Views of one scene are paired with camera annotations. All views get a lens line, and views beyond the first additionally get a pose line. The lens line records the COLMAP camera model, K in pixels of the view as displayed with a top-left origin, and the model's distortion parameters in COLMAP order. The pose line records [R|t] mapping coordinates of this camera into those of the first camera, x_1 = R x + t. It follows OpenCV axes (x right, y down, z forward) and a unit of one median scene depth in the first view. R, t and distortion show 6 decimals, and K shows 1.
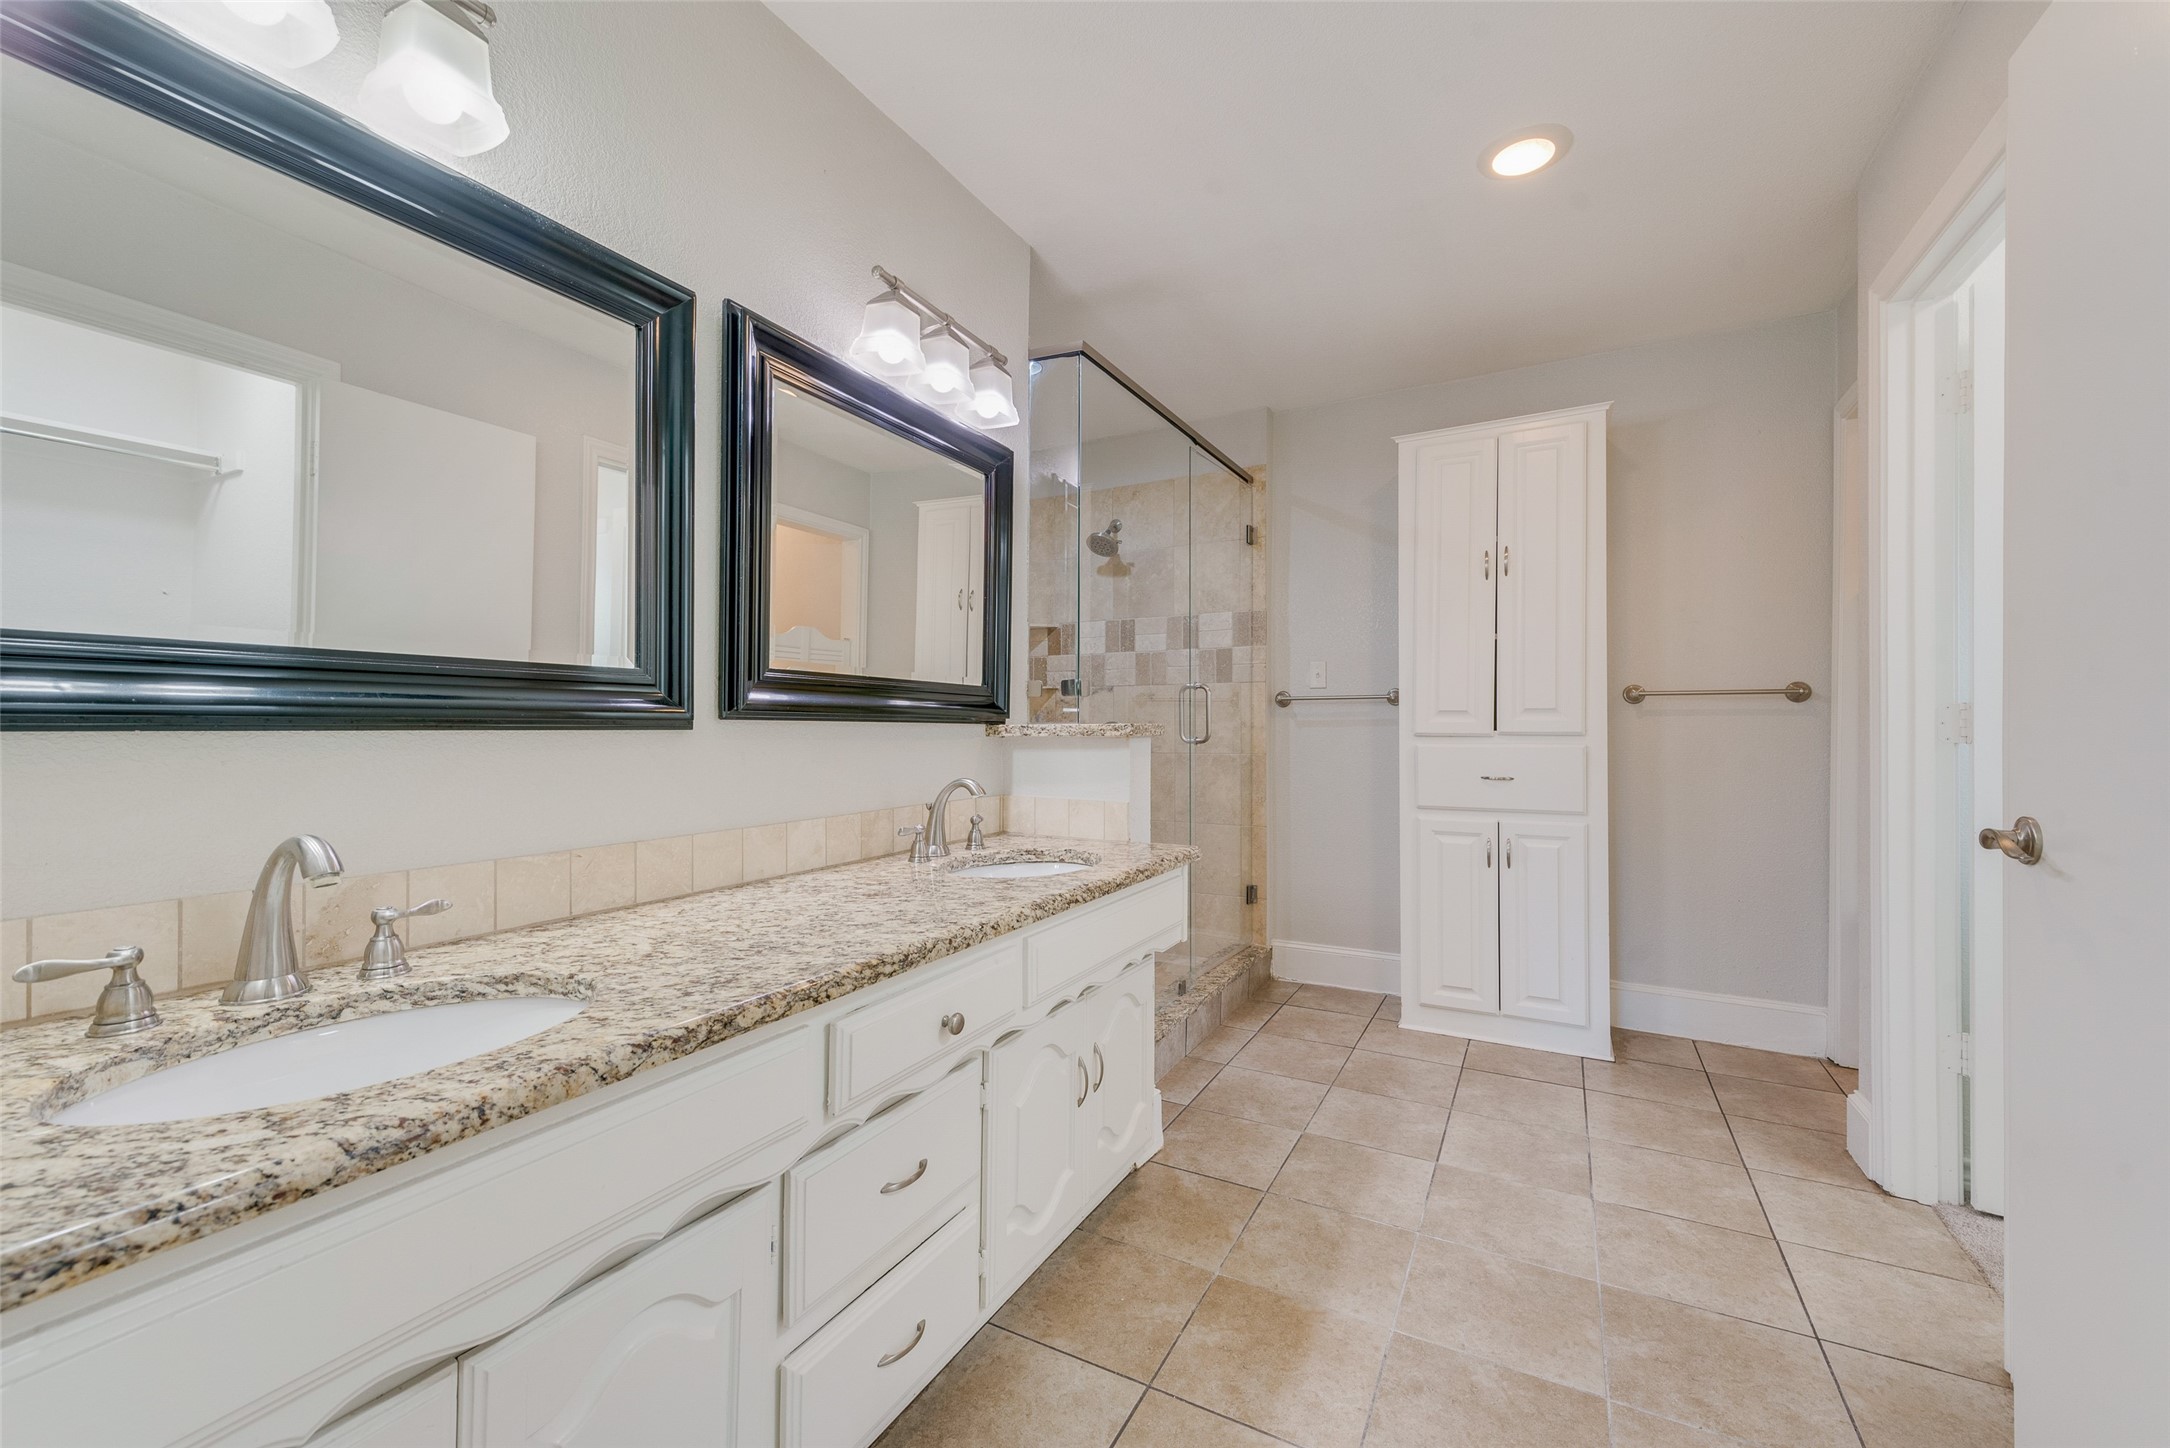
lens RADIAL K [[855.0, 0, 1078.5], [0, 855.0, 718.9], [0, 0, 1]] dist [0.019032, -0.004524]
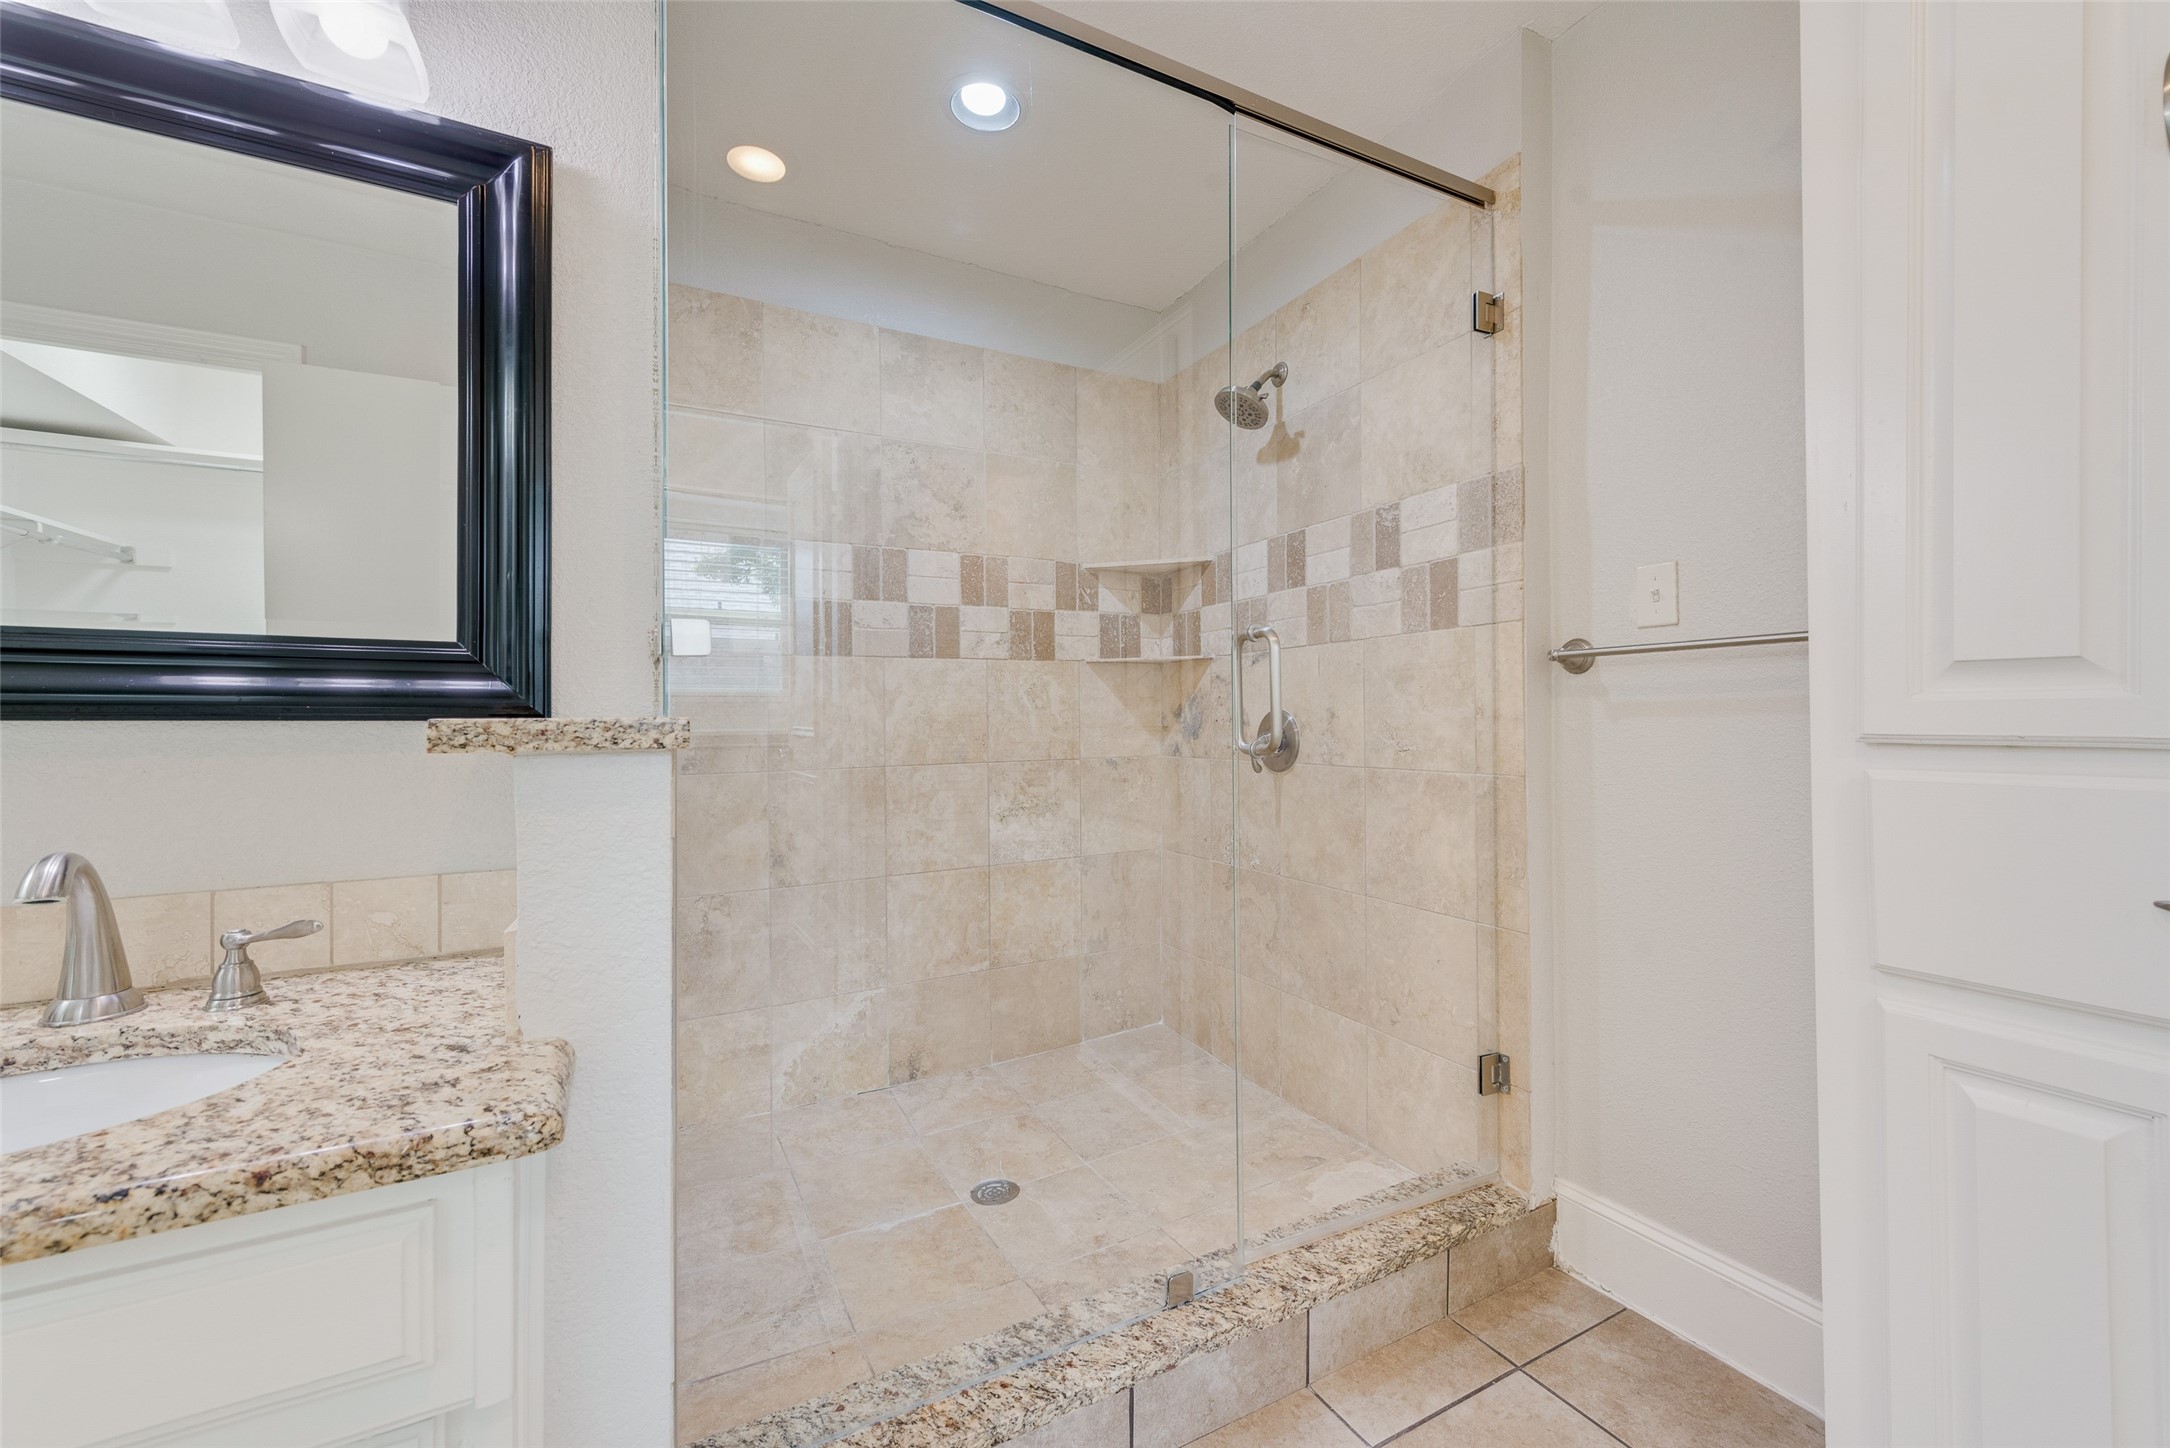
lens RADIAL K [[855.0, 0, 1091.6], [0, 855.0, 708.6], [0, 0, 1]] dist [0.019032, -0.004524]
pose [[0.847159, -0.009901, -0.531247, 0.266082], [0.007876, 0.999951, -0.006076, 0.005496], [0.531281, 0.000963, 0.847195, 0.477987]]
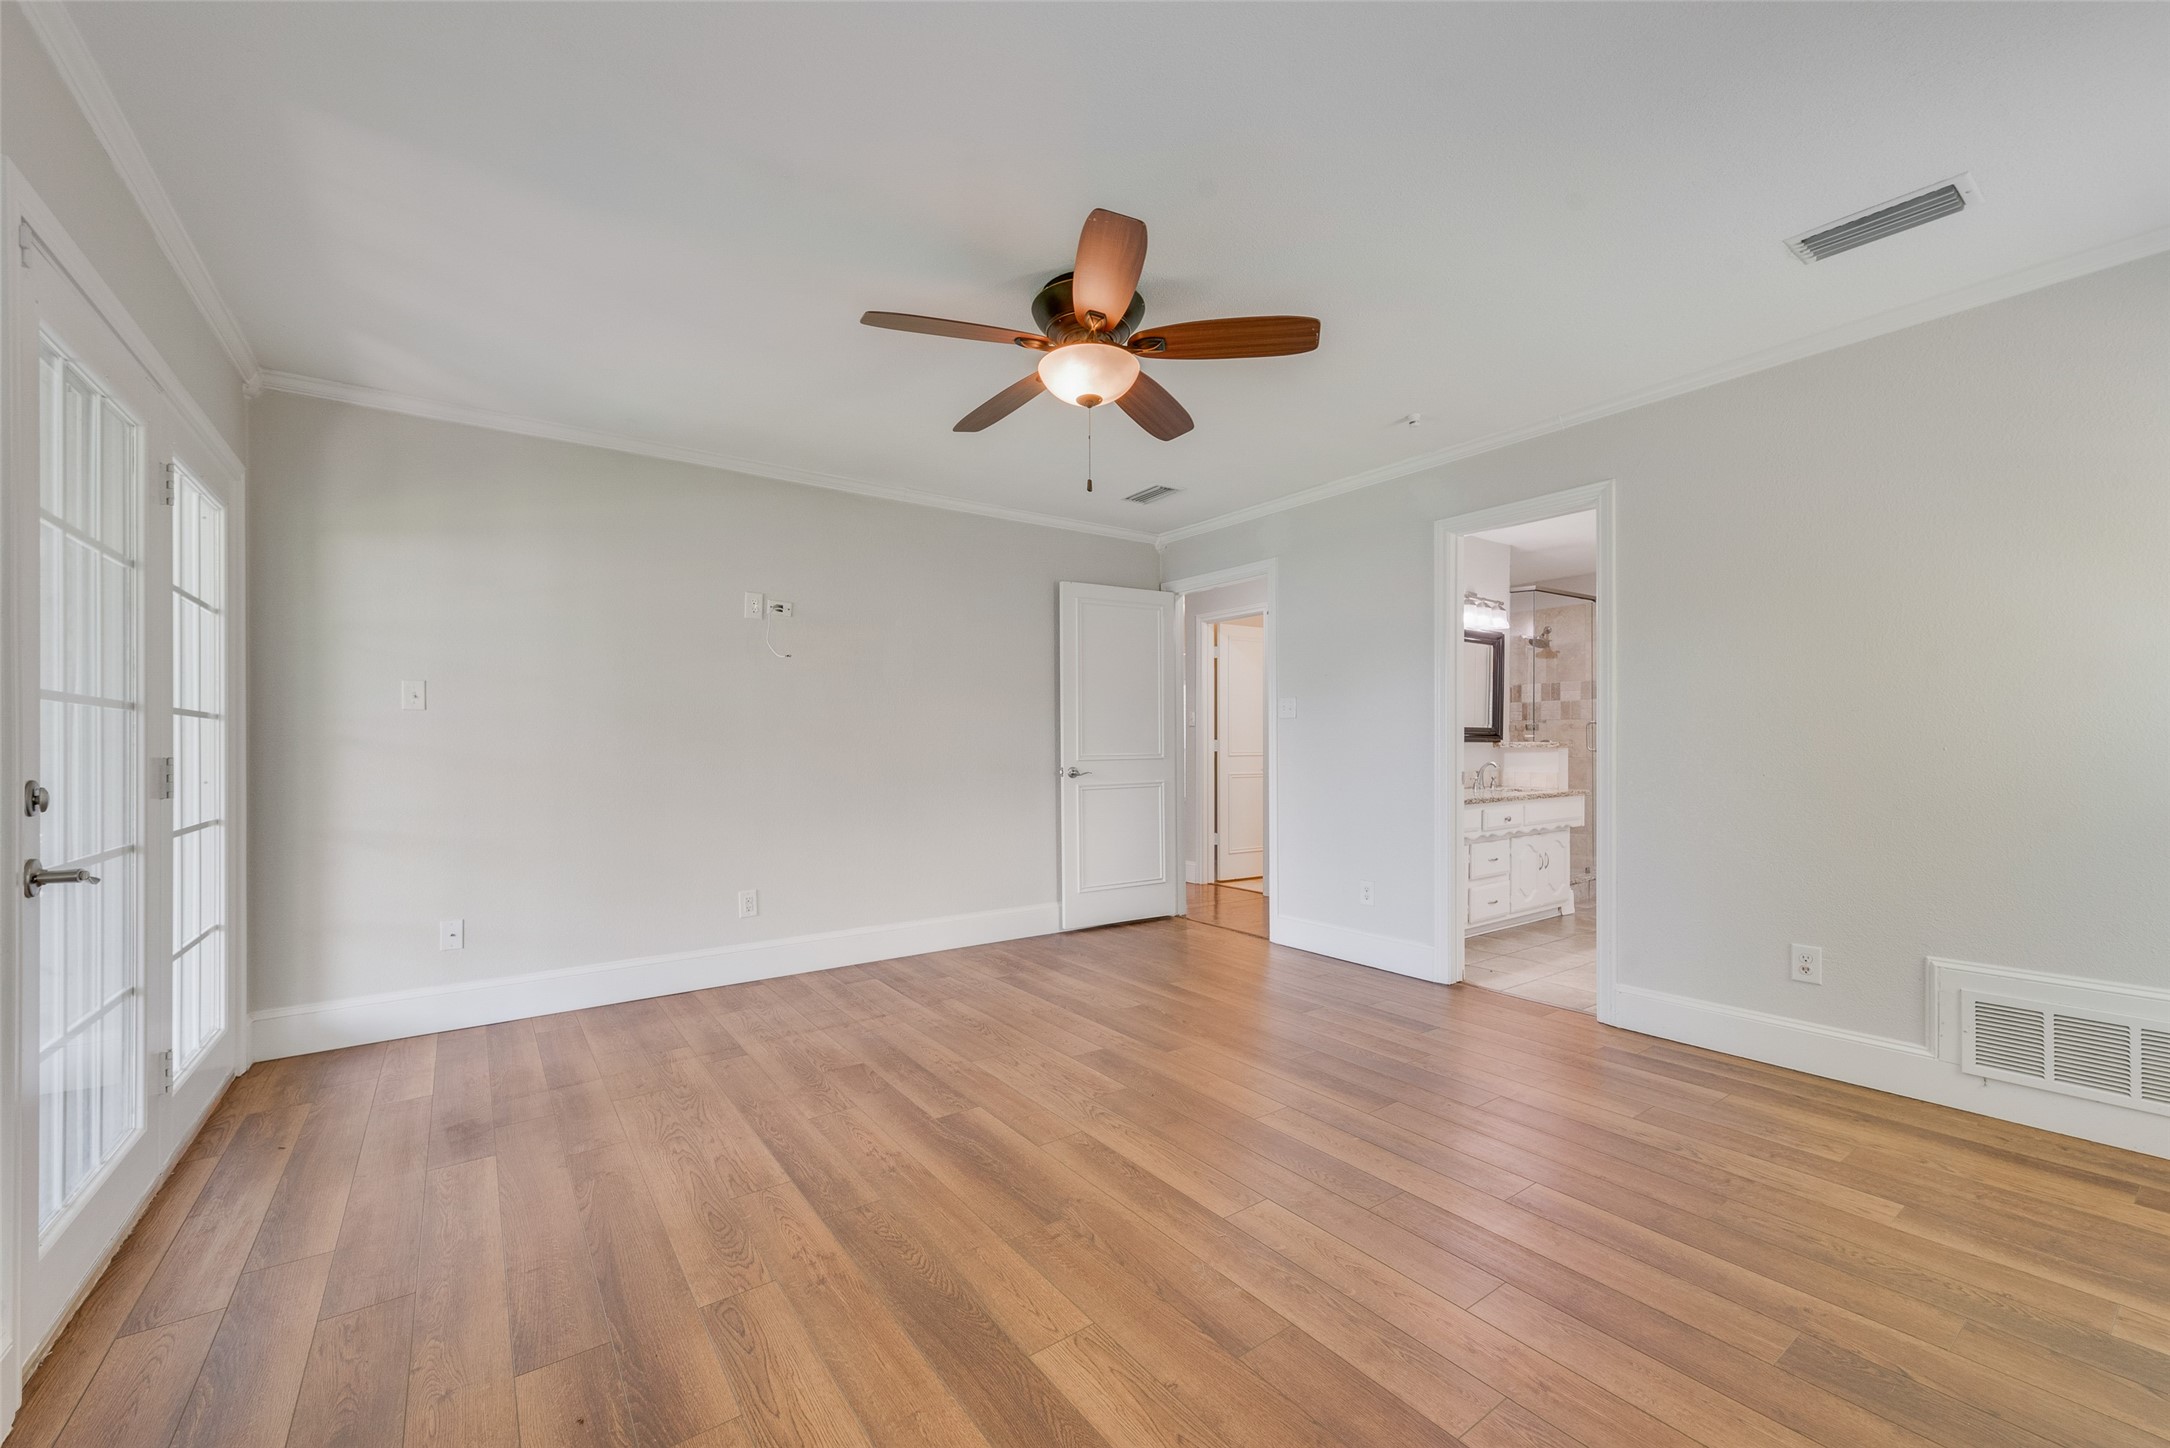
lens RADIAL K [[855.0, 0, 1073.1], [0, 855.0, 729.9], [0, 0, 1]] dist [0.019032, -0.004524]
pose [[0.900671, -0.006117, -0.434458, -0.077275], [0.005951, 0.999981, -0.001742, -0.021057], [0.434461, -0.001016, 0.900690, -1.160515]]
